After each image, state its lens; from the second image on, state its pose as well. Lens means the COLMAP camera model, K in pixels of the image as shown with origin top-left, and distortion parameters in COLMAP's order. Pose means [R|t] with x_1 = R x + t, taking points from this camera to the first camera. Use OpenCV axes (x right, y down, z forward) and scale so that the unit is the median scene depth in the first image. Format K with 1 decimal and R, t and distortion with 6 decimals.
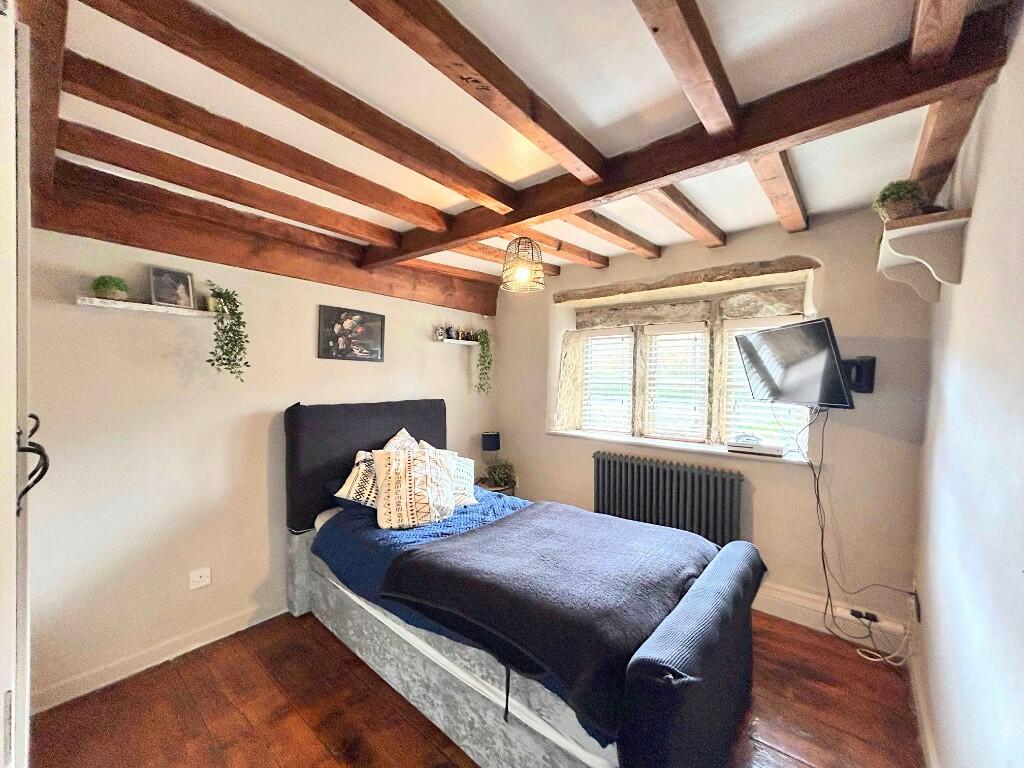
lens RADIAL K [[410.3, 0, 509.5], [0, 410.3, 379.9], [0, 0, 1]] dist [-0.000324, 0.000390]
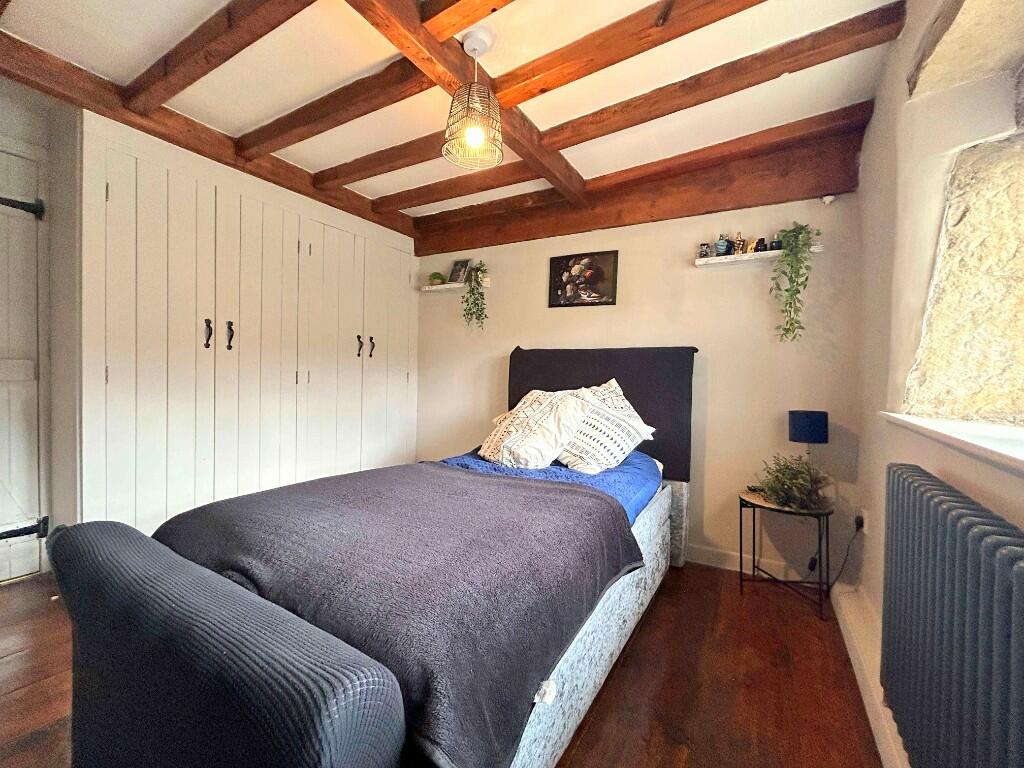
lens RADIAL K [[410.3, 0, 512.0], [0, 410.3, 380.5], [0, 0, 1]] dist [-0.000324, 0.000390]
pose [[0.167980, 0.017800, -0.985630, 0.562162], [-0.025614, 0.999578, 0.013686, 0.121334], [0.985458, 0.022947, 0.168365, 0.695229]]
